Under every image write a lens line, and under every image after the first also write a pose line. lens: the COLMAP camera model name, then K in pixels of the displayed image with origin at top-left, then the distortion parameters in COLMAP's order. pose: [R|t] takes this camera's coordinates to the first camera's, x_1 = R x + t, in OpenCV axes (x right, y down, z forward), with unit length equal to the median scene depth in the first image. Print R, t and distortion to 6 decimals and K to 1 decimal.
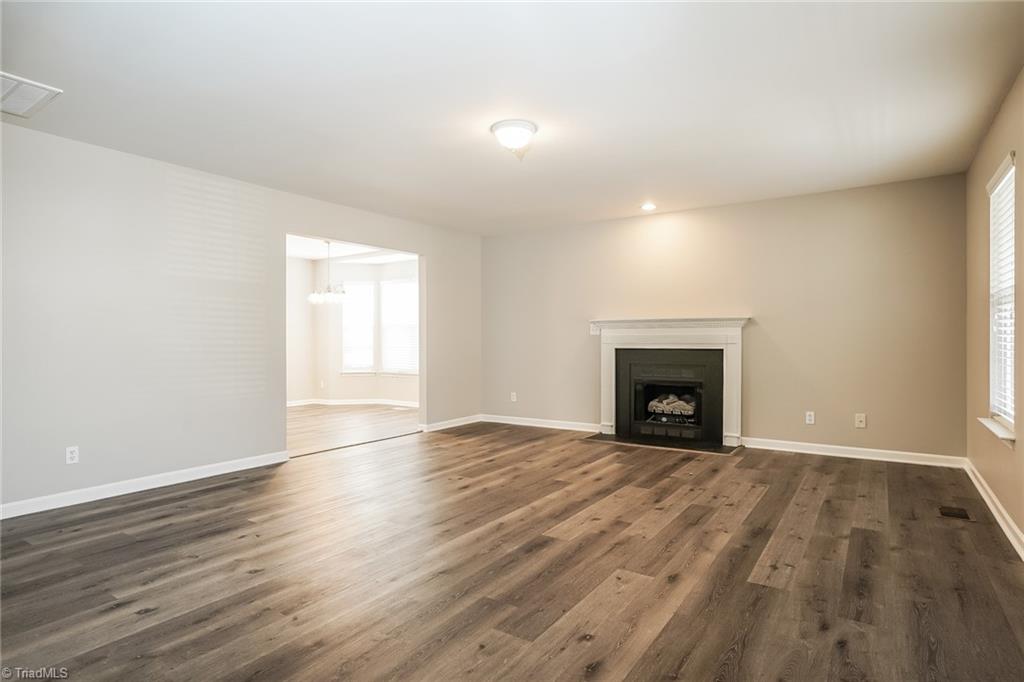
lens RADIAL K [[542.8, 0, 511.0], [0, 542.8, 342.8], [0, 0, 1]] dist [-0.036253, 0.004760]
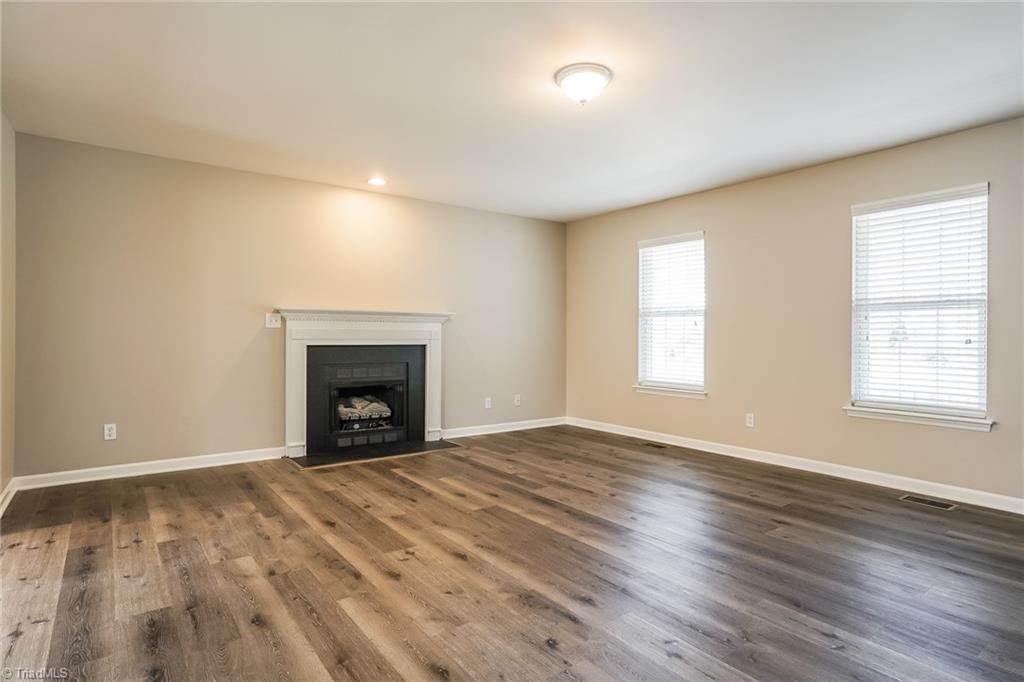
lens RADIAL K [[542.8, 0, 502.1], [0, 542.8, 331.4], [0, 0, 1]] dist [-0.036253, 0.004760]
pose [[0.341882, 0.013575, 0.939645, -0.653896], [-0.001151, 0.999901, -0.014027, 0.000484], [-0.939742, 0.003714, 0.341864, 0.683881]]
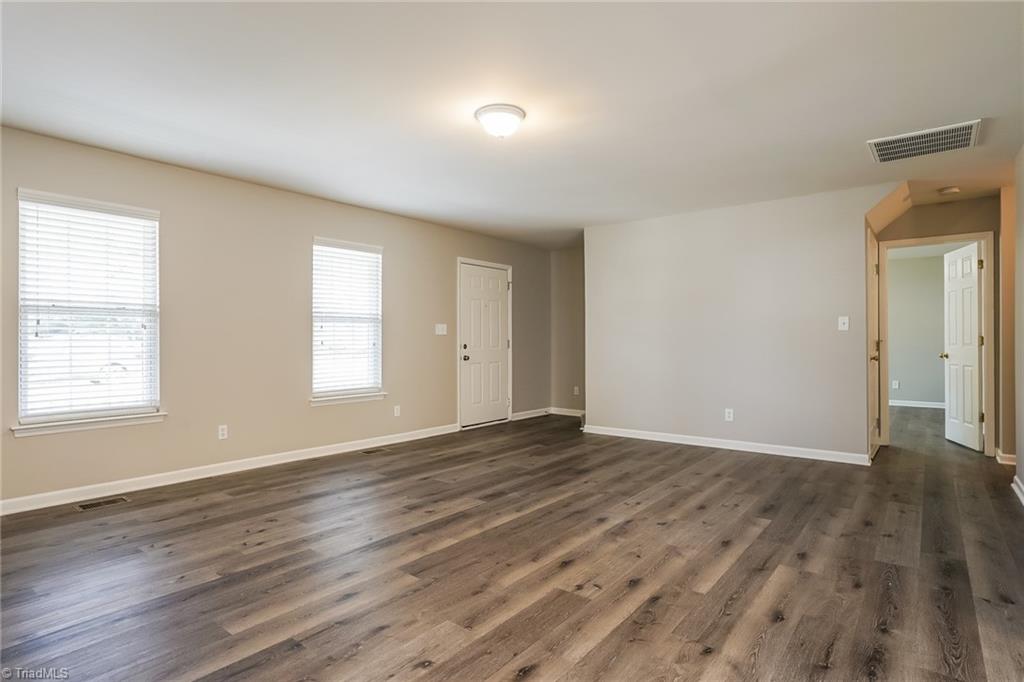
lens RADIAL K [[542.8, 0, 507.1], [0, 542.8, 346.7], [0, 0, 1]] dist [-0.036253, 0.004760]
pose [[-0.996589, 0.005702, 0.082332, -0.065308], [0.007079, 0.999840, 0.016448, -0.010785], [-0.082225, 0.016975, -0.996469, 1.568784]]
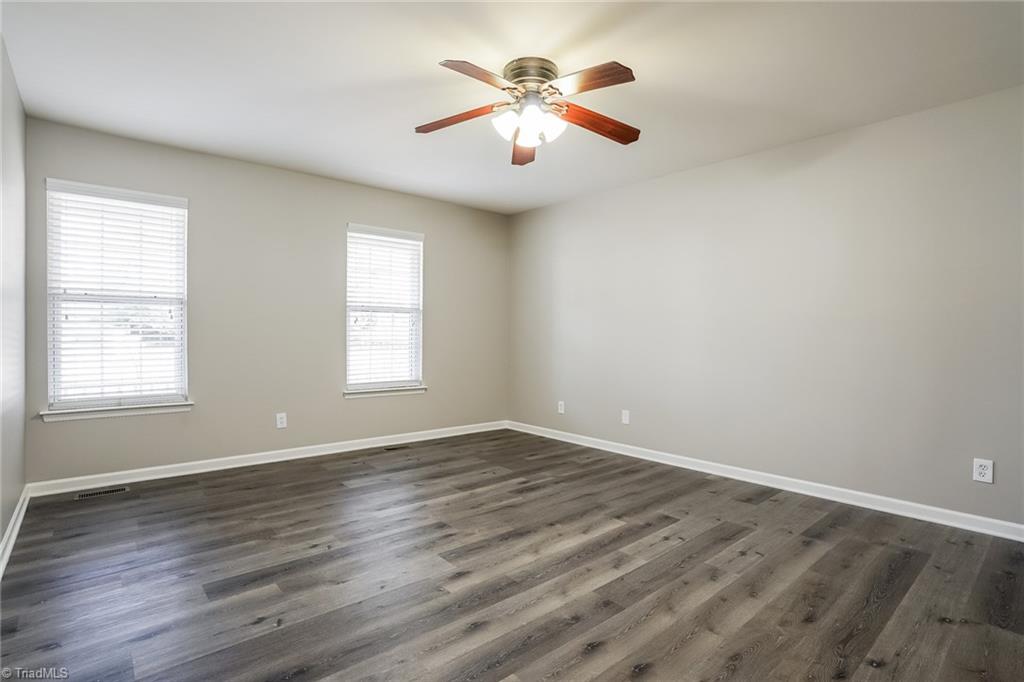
lens RADIAL K [[509.7, 0, 516.3], [0, 509.7, 344.5], [0, 0, 1]] dist [-0.001997, -0.001044]
pose [[-0.960925, -0.008369, 0.276681, -0.153428], [-0.001489, 0.999685, 0.025067, -0.007939], [-0.276804, 0.023676, -0.960635, 1.426045]]
